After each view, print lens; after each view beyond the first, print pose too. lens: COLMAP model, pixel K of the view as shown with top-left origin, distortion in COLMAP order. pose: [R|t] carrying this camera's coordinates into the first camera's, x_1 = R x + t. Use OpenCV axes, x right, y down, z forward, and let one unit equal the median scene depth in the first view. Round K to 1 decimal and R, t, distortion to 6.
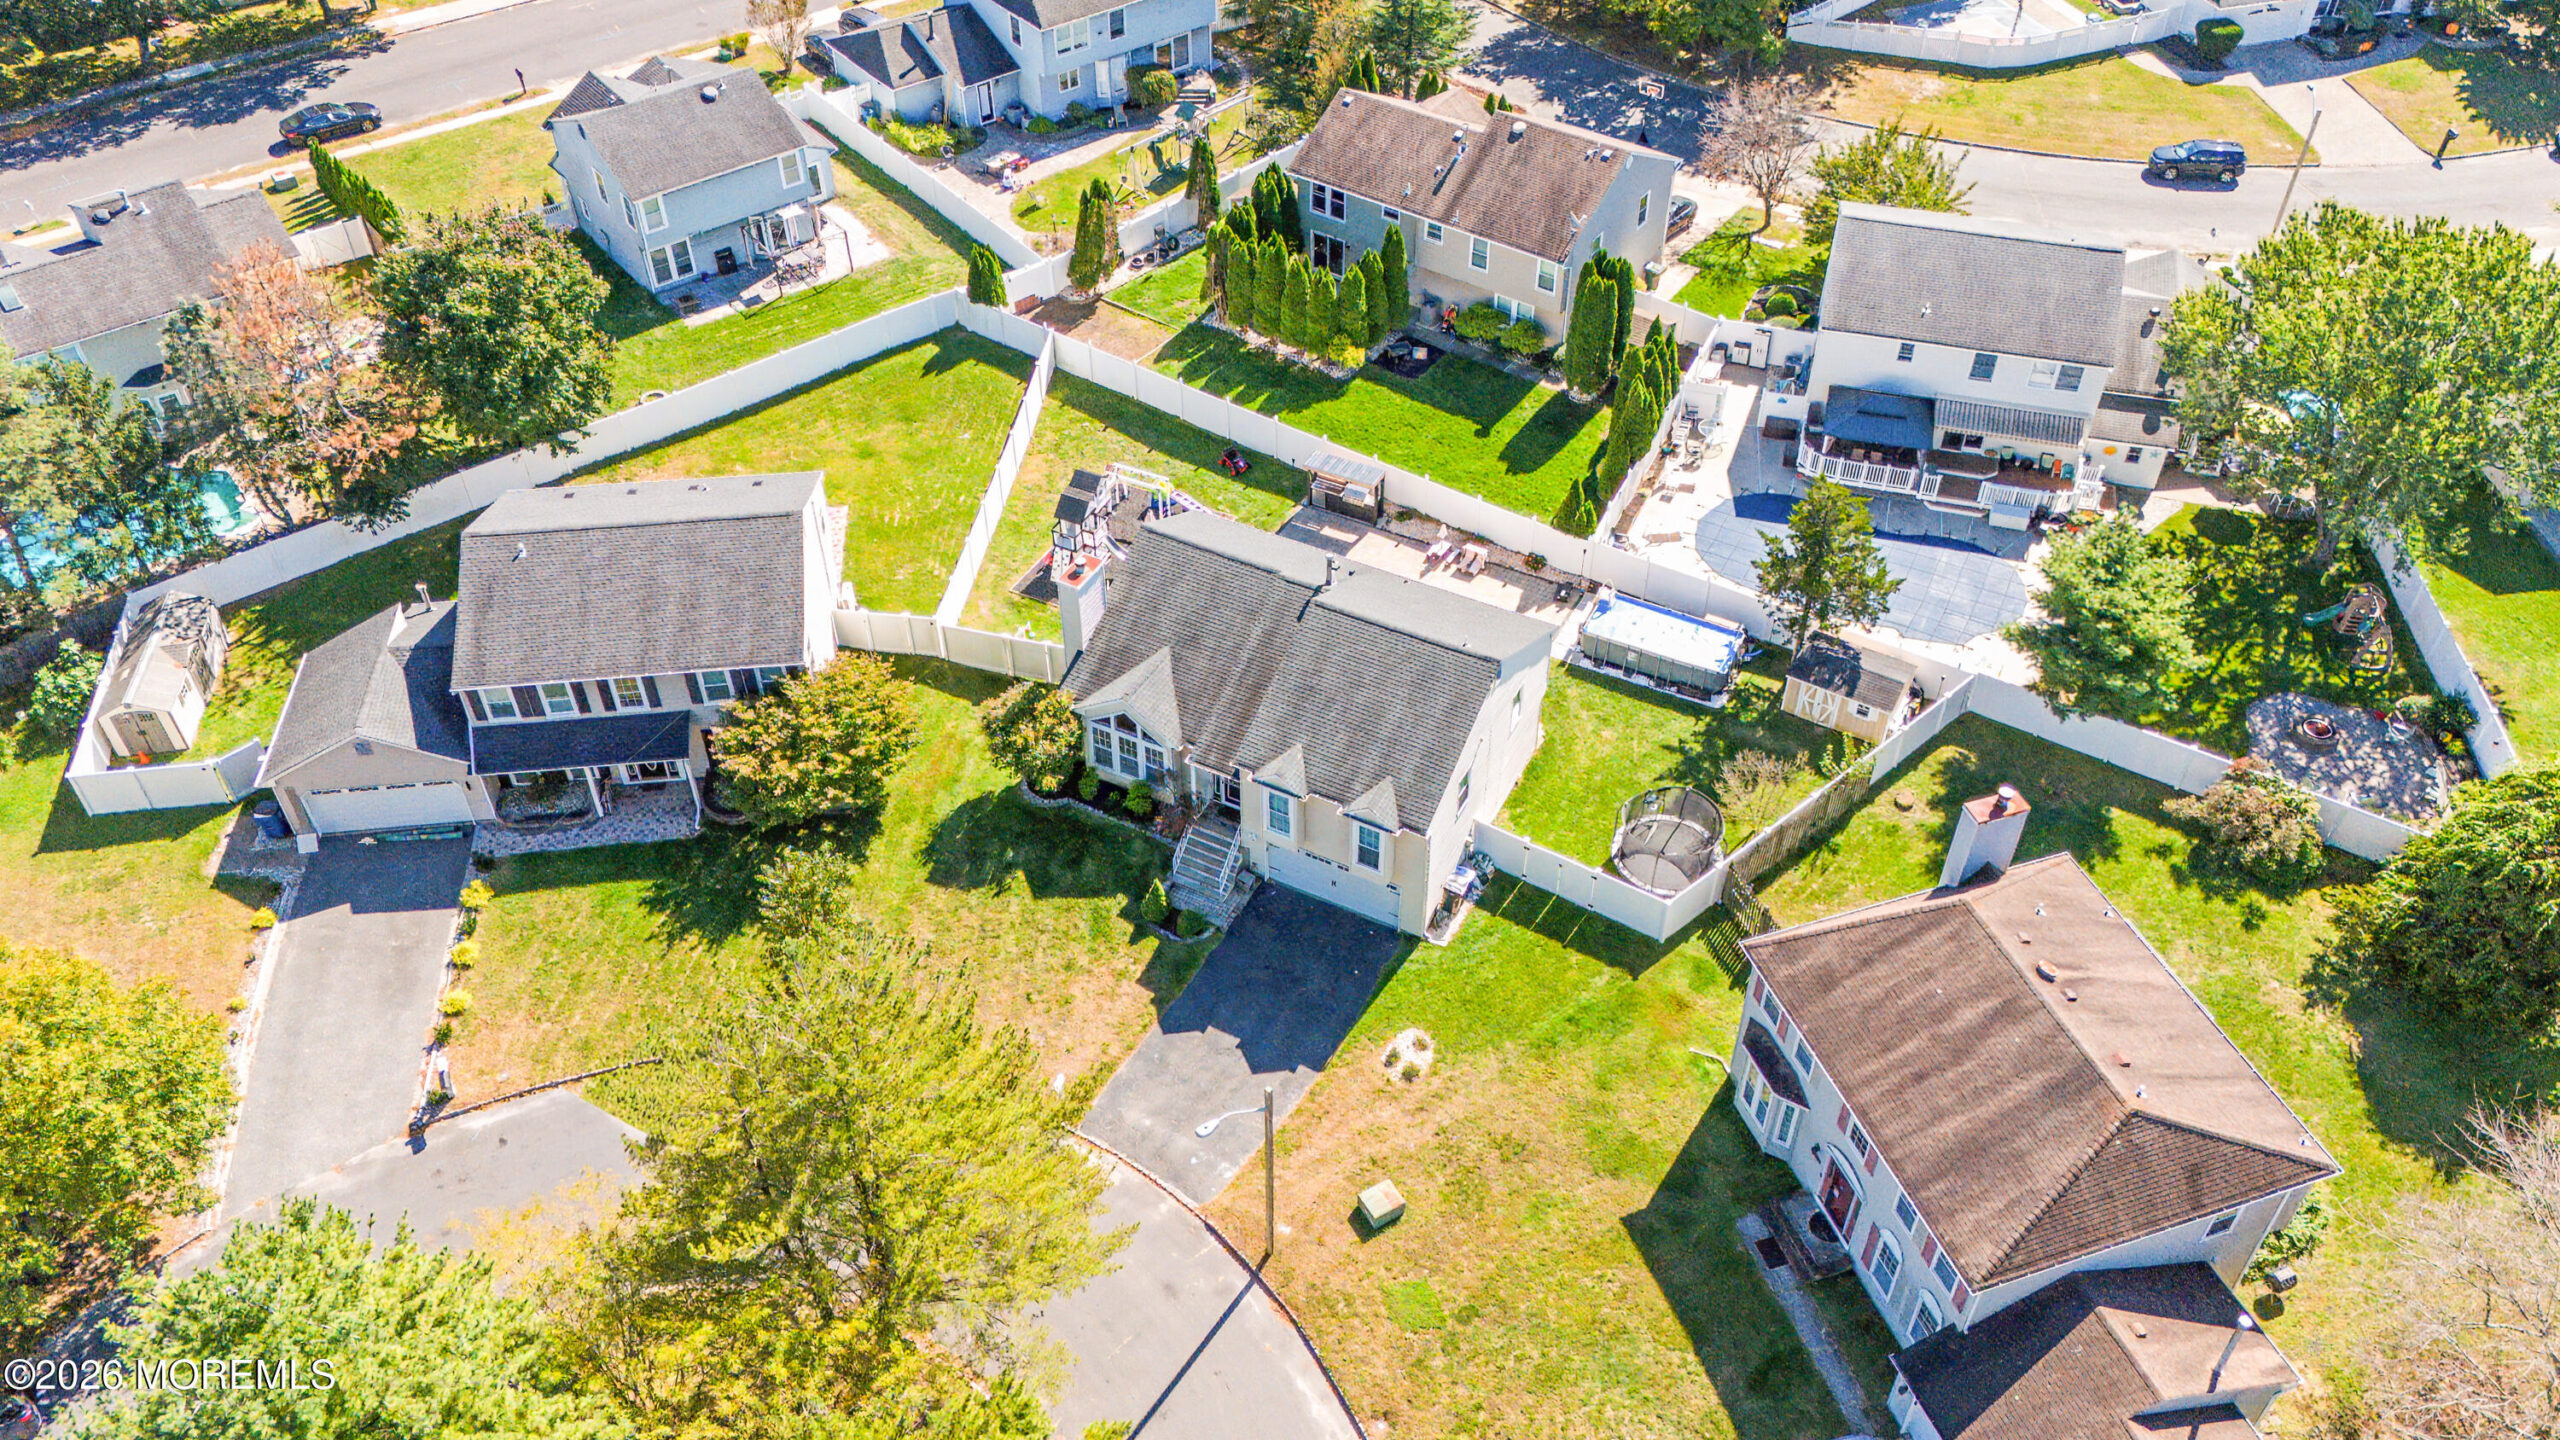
lens RADIAL K [[2020.6, 0, 1288.6], [0, 2020.6, 671.3], [0, 0, 1]] dist [0.058163, -0.009088]
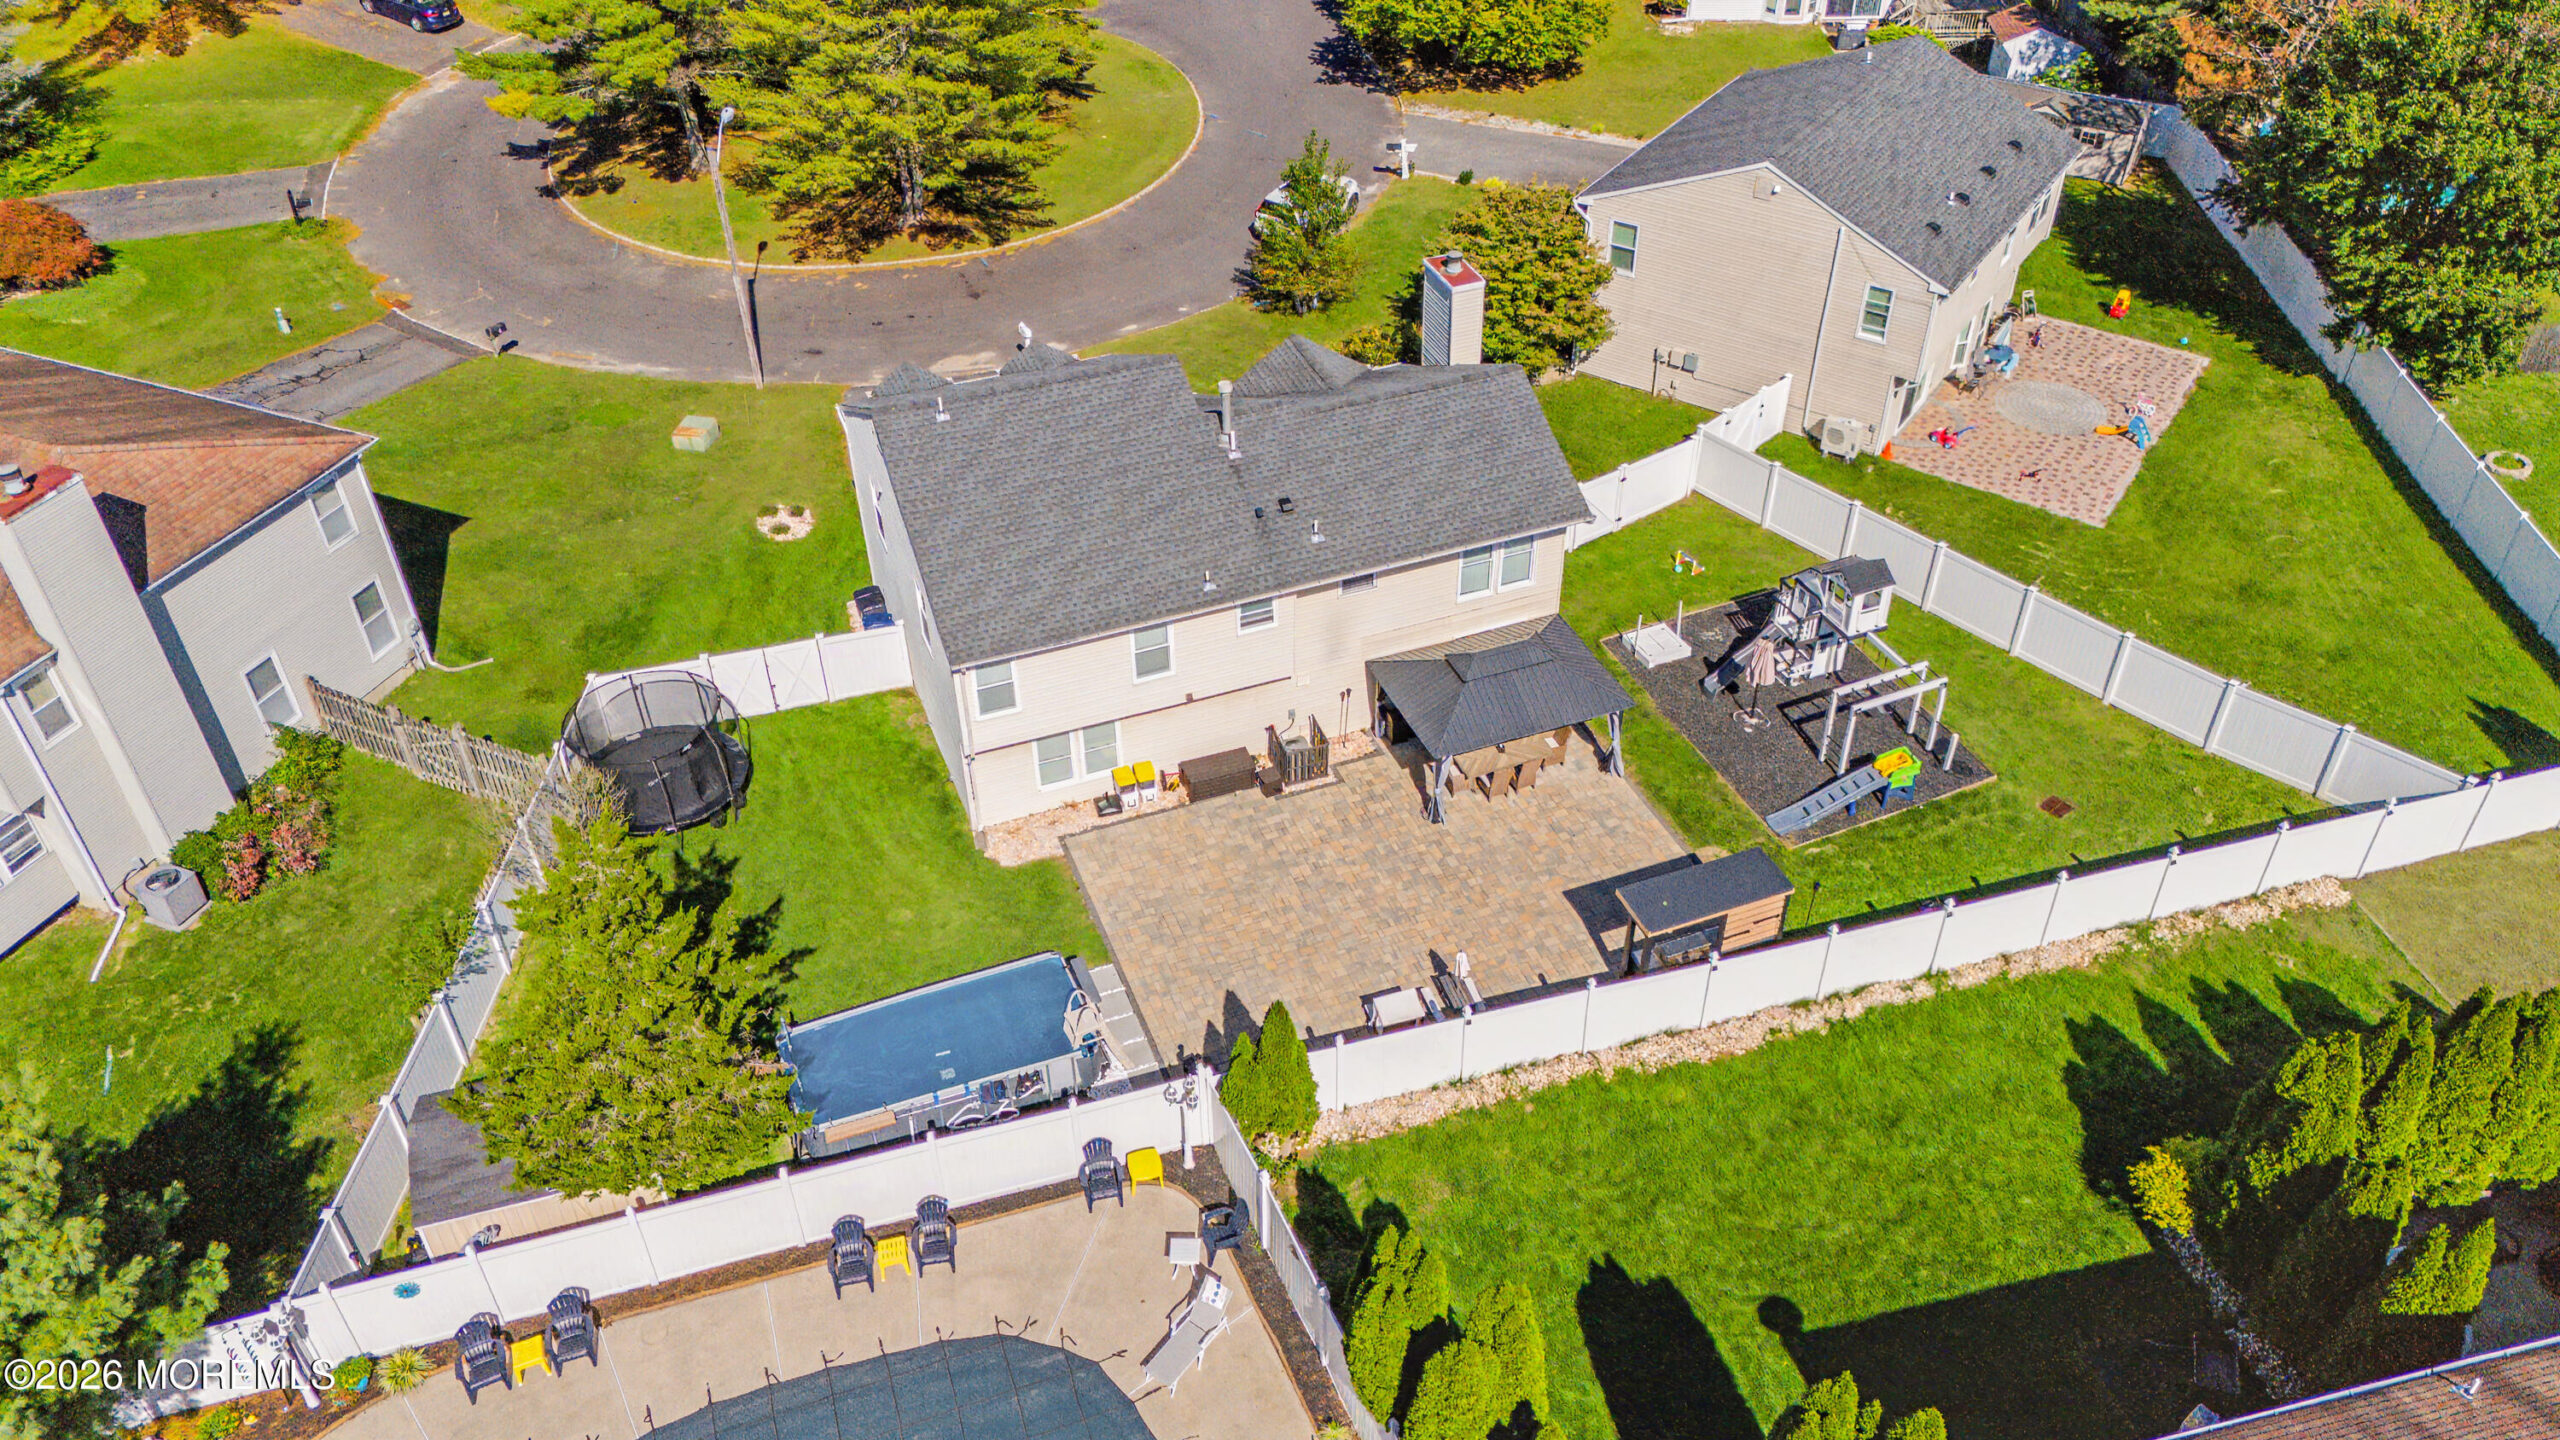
lens RADIAL K [[1900.3, 0, 1295.3], [0, 1900.3, 721.5], [0, 0, 1]] dist [0.041063, -0.004286]
pose [[-0.652408, 0.479020, -0.587285, 0.342421], [-0.498367, 0.312637, 0.808634, -0.436176], [0.570958, 0.820243, 0.034761, 0.906254]]
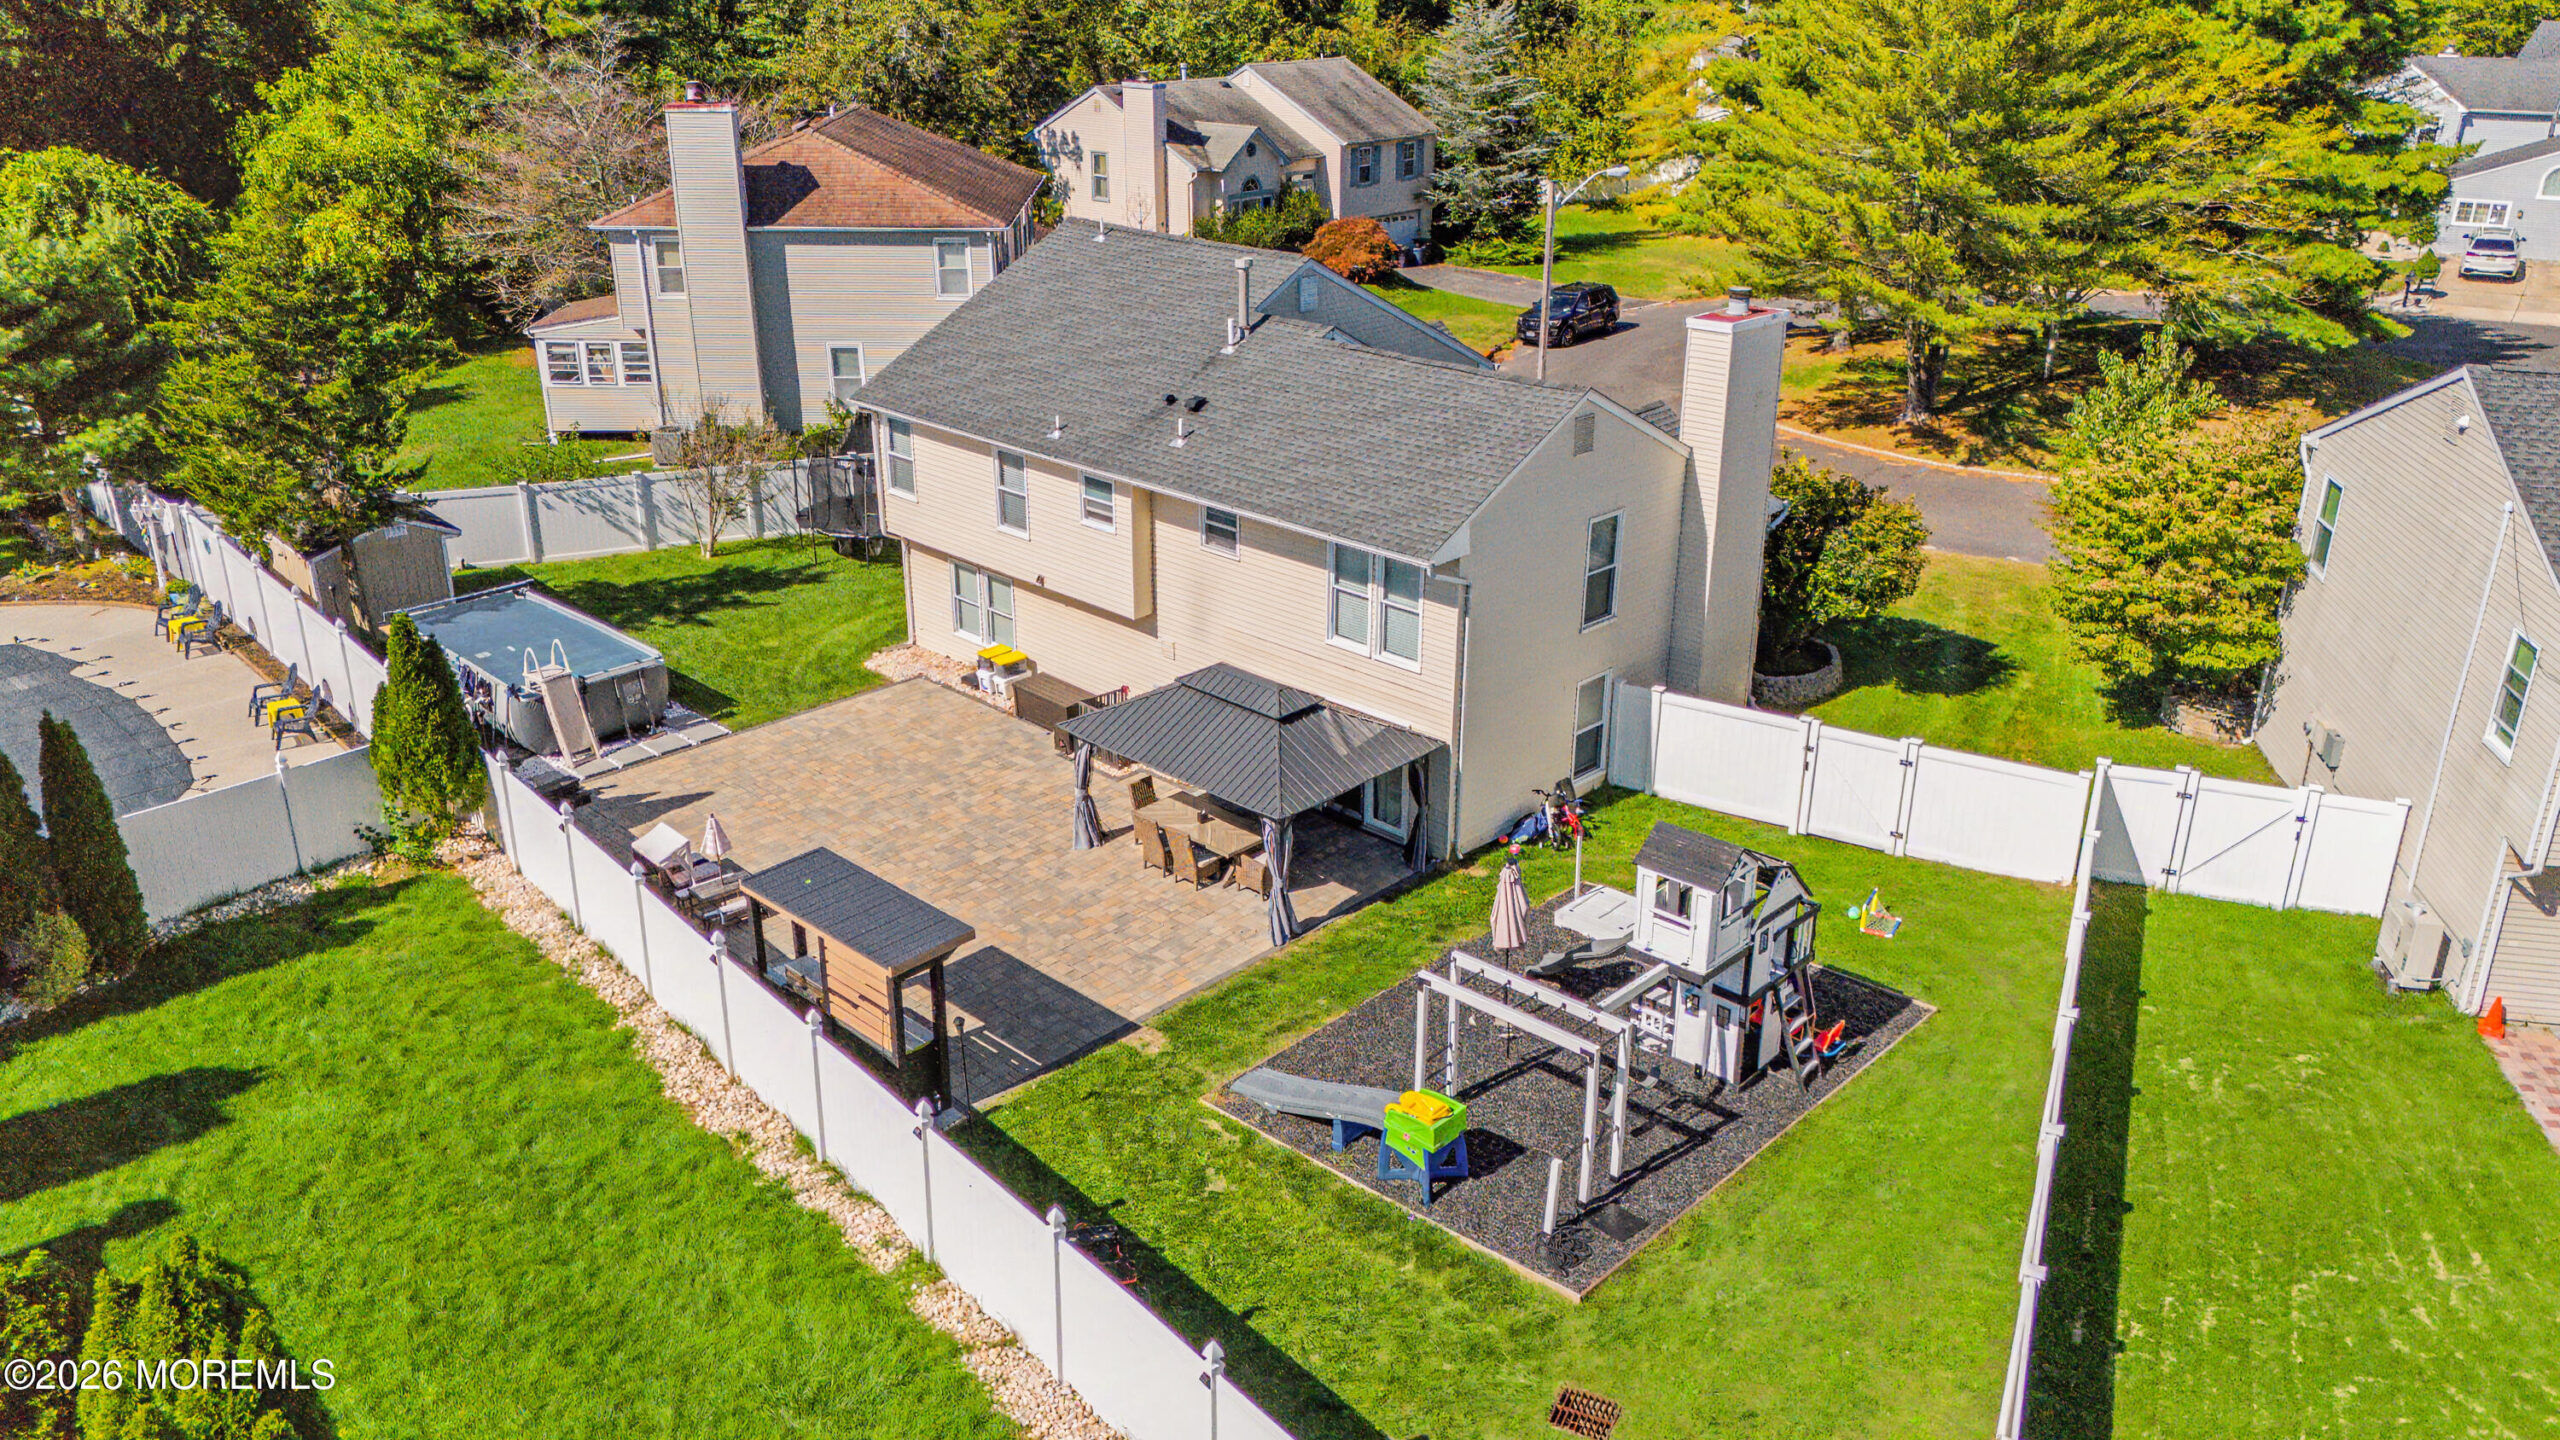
lens RADIAL K [[1980.9, 0, 1290.0], [0, 1980.9, 655.1], [0, 0, 1]] dist [0.011885, -0.000288]
pose [[-0.957615, -0.106633, 0.267586, -0.113869], [0.185588, 0.482047, 0.856264, -0.369906], [-0.220295, 0.869632, -0.441826, 1.098660]]
